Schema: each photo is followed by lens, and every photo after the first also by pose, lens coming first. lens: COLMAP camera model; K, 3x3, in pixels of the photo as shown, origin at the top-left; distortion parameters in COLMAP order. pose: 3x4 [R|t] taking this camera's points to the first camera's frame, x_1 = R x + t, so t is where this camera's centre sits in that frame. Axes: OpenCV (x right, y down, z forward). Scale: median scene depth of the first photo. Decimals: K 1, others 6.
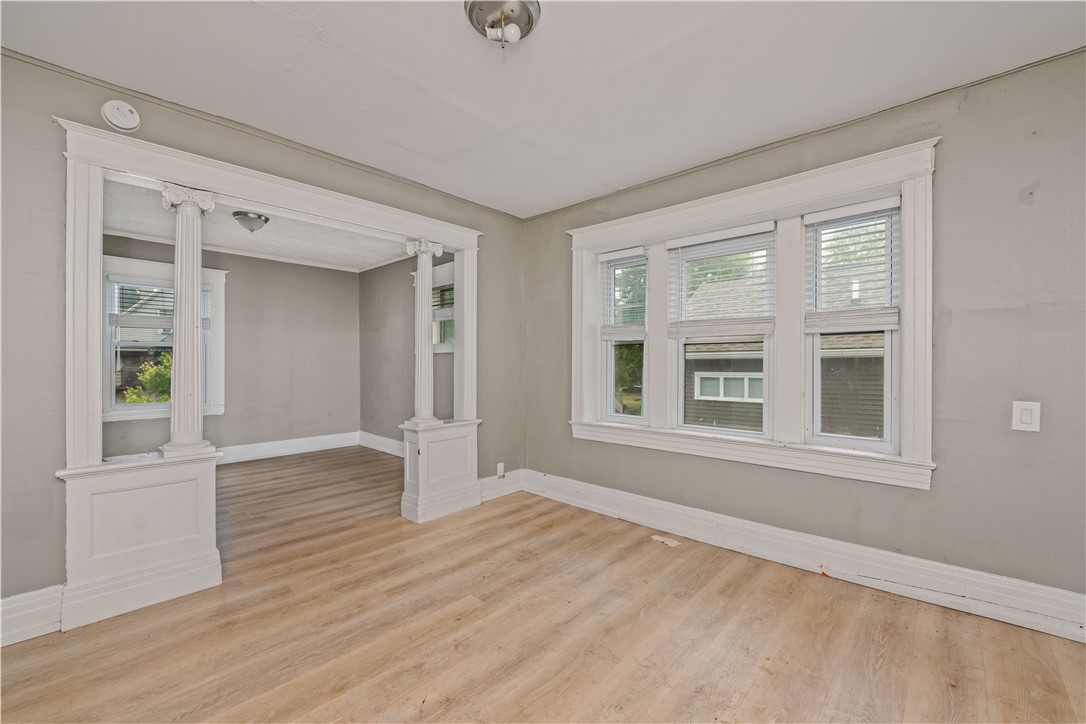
lens RADIAL K [[441.4, 0, 551.7], [0, 441.4, 367.4], [0, 0, 1]] dist [-0.007946, -0.000799]
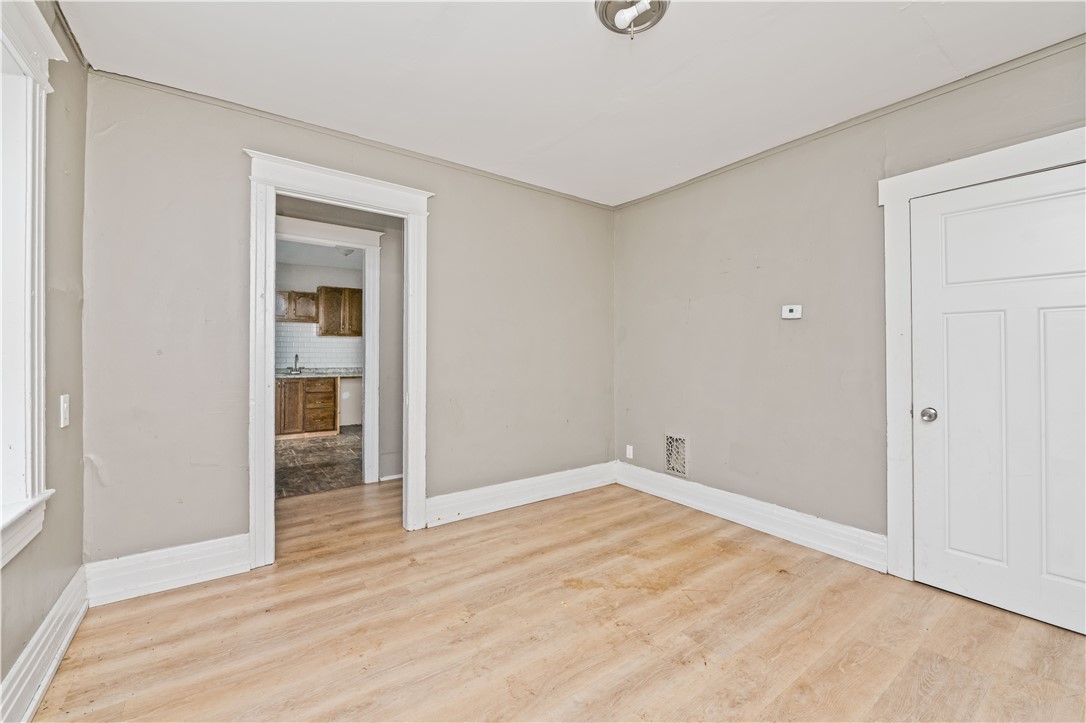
lens RADIAL K [[441.4, 0, 553.1], [0, 441.4, 352.2], [0, 0, 1]] dist [-0.007946, -0.000799]
pose [[-0.980160, 0.000150, 0.198208, -0.076736], [0.000393, 0.999999, 0.001190, -0.007750], [-0.198208, 0.001244, -0.980159, 1.199454]]
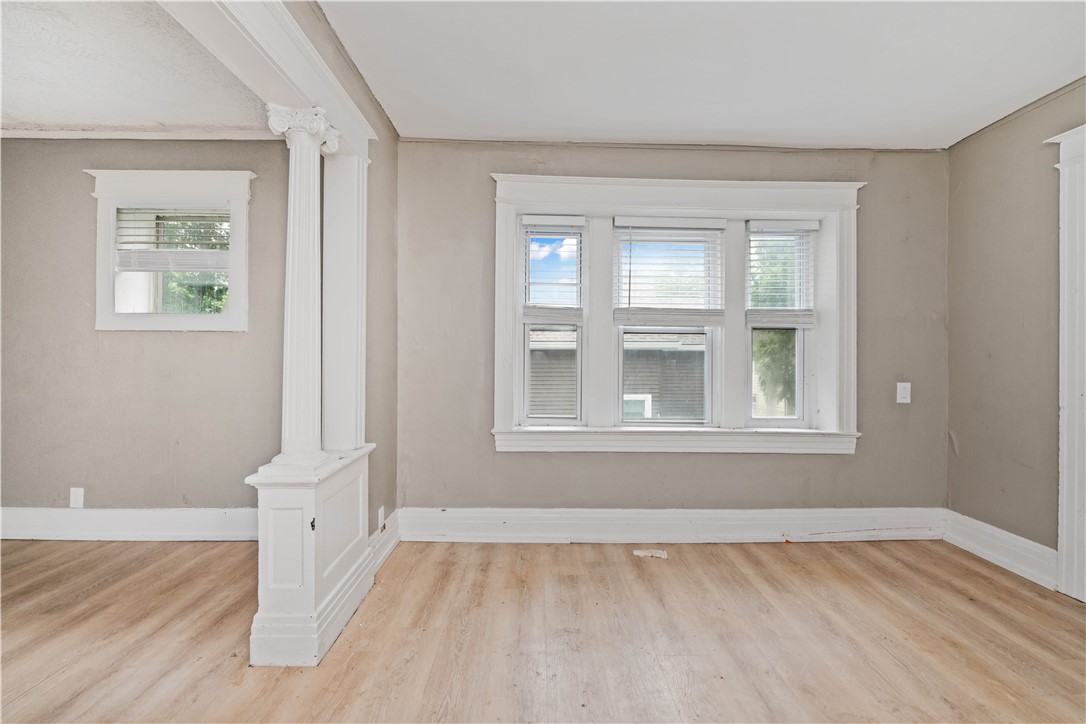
lens RADIAL K [[441.4, 0, 551.1], [0, 441.4, 356.9], [0, 0, 1]] dist [-0.007946, -0.000799]
pose [[0.726796, 0.004508, 0.686838, -0.534682], [-0.003263, 0.999990, -0.003111, 0.000888], [-0.686845, 0.000020, 0.726804, 0.528389]]
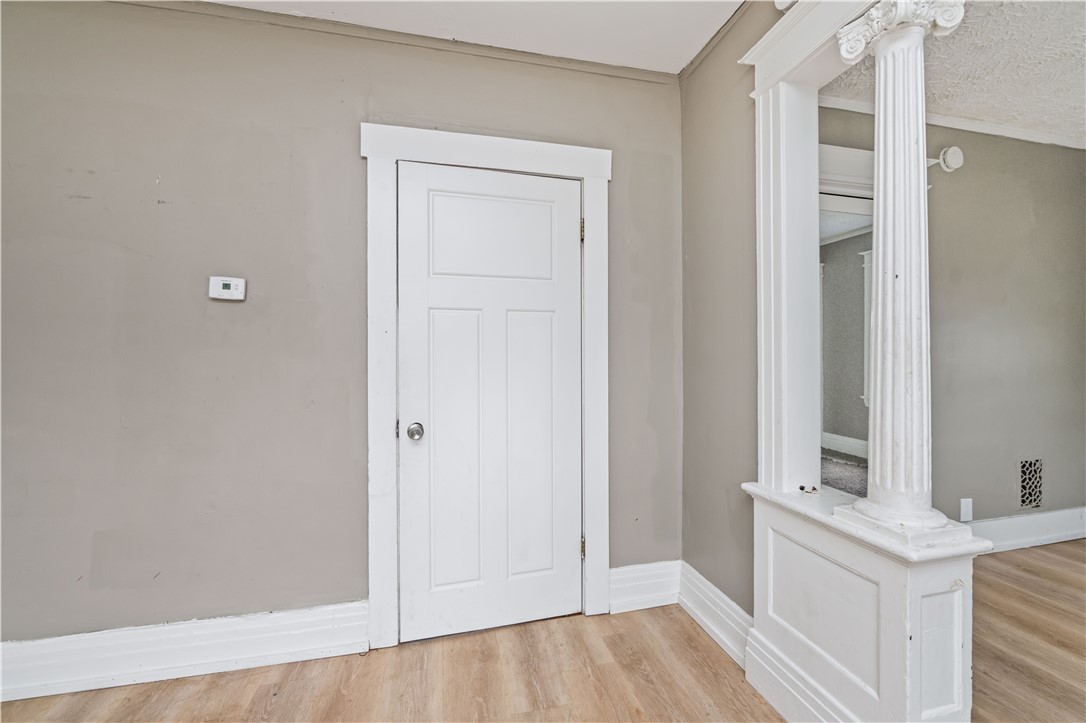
lens RADIAL K [[441.4, 0, 550.4], [0, 441.4, 352.4], [0, 0, 1]] dist [-0.007946, -0.000799]
pose [[-0.558680, -0.010178, -0.829321, -0.158290], [0.002092, 0.999904, -0.013680, 0.000043], [0.829381, -0.009377, -0.558605, 0.812976]]
